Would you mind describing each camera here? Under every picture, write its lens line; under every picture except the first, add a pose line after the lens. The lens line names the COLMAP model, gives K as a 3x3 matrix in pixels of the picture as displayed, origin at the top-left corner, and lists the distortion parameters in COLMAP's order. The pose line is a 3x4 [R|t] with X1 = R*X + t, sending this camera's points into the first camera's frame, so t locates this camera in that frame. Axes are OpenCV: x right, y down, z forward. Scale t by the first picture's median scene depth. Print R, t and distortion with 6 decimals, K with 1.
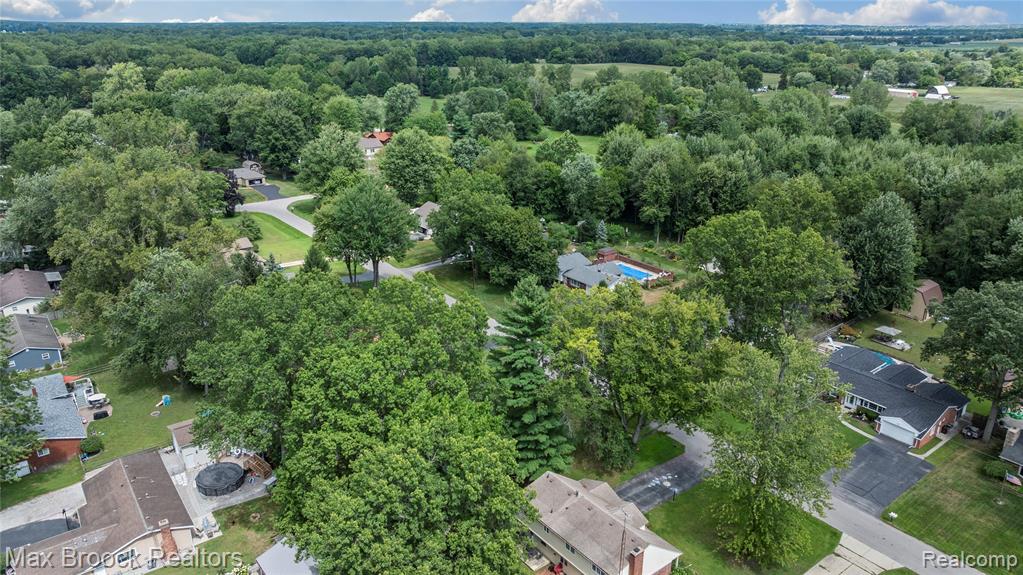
lens RADIAL K [[711.5, 0, 511.5], [0, 711.5, 287.5], [0, 0, 1]] dist [-0.029253, 0.005007]
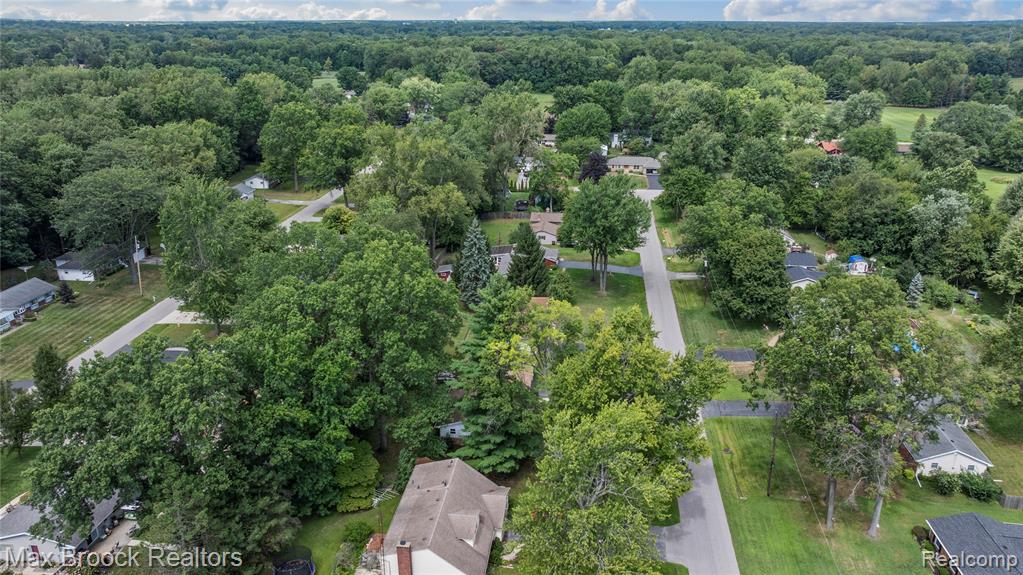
lens RADIAL K [[711.5, 0, 511.5], [0, 711.5, 287.5], [0, 0, 1]] dist [-0.029253, 0.005007]
pose [[0.691755, 0.246906, -0.678610, 0.258309], [-0.247060, 0.963942, 0.098875, -0.034178], [0.678554, 0.099260, 0.727813, 0.099912]]
